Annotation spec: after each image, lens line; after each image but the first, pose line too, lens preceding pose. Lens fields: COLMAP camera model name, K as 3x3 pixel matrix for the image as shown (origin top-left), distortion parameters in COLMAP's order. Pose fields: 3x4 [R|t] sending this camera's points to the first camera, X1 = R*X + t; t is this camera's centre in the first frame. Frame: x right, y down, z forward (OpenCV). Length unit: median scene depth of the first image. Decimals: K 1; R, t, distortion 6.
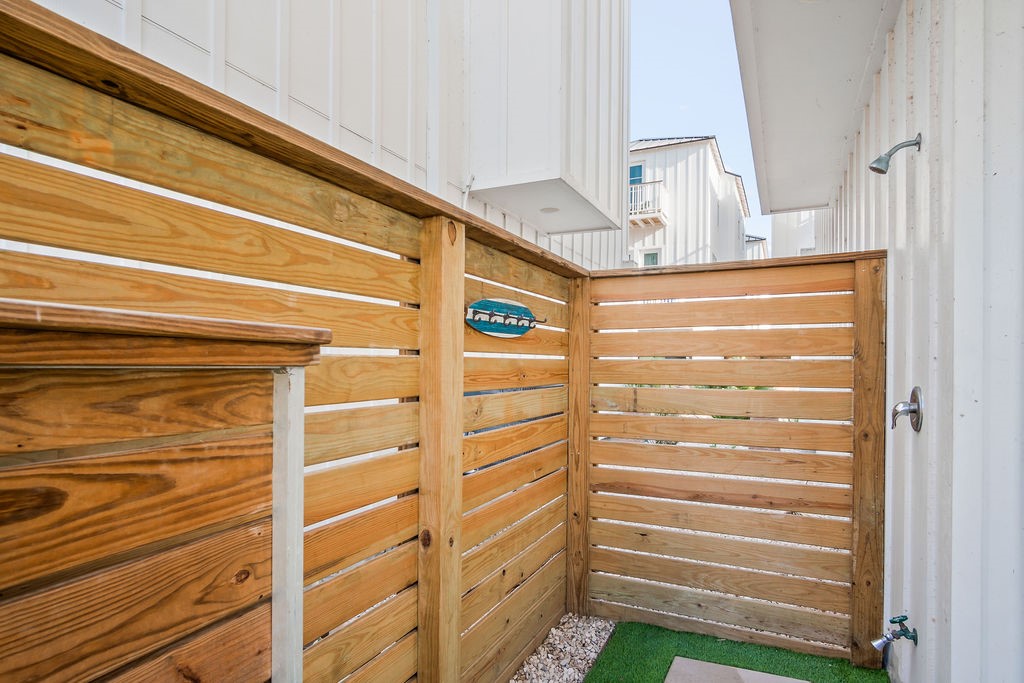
lens RADIAL K [[558.8, 0, 512.0], [0, 558.8, 341.5], [0, 0, 1]] dist [-0.003349, -0.000468]
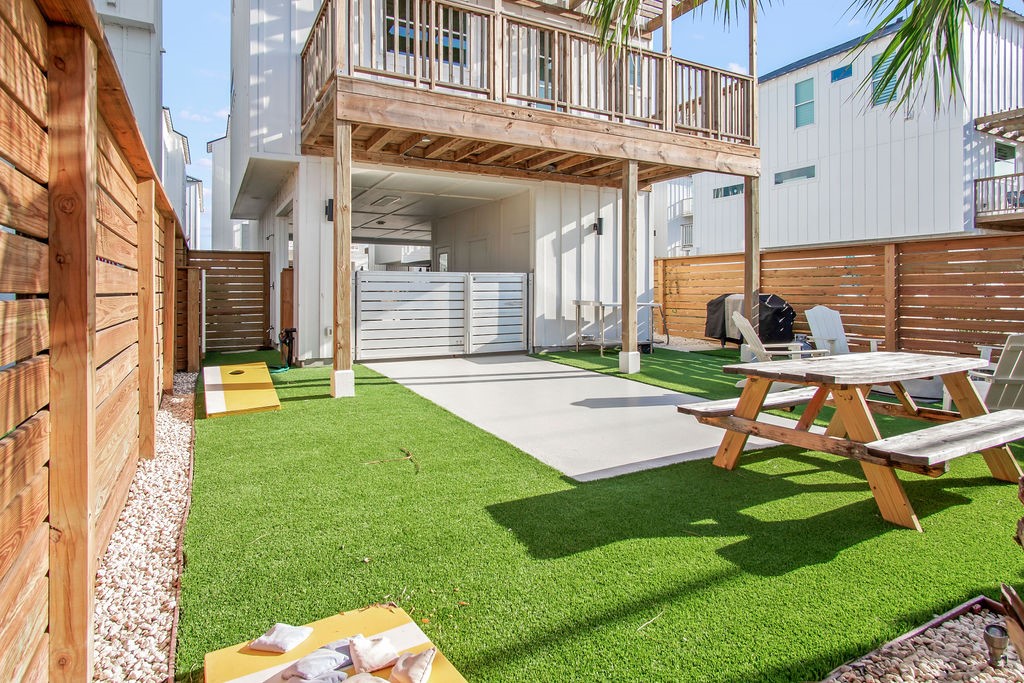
lens RADIAL K [[558.8, 0, 512.0], [0, 558.8, 341.5], [0, 0, 1]] dist [-0.003349, -0.000468]
pose [[0.585509, -0.071823, 0.807478, -0.203577], [-0.029691, 0.993499, 0.109899, 0.000437], [-0.810122, -0.088322, 0.579571, -0.352759]]
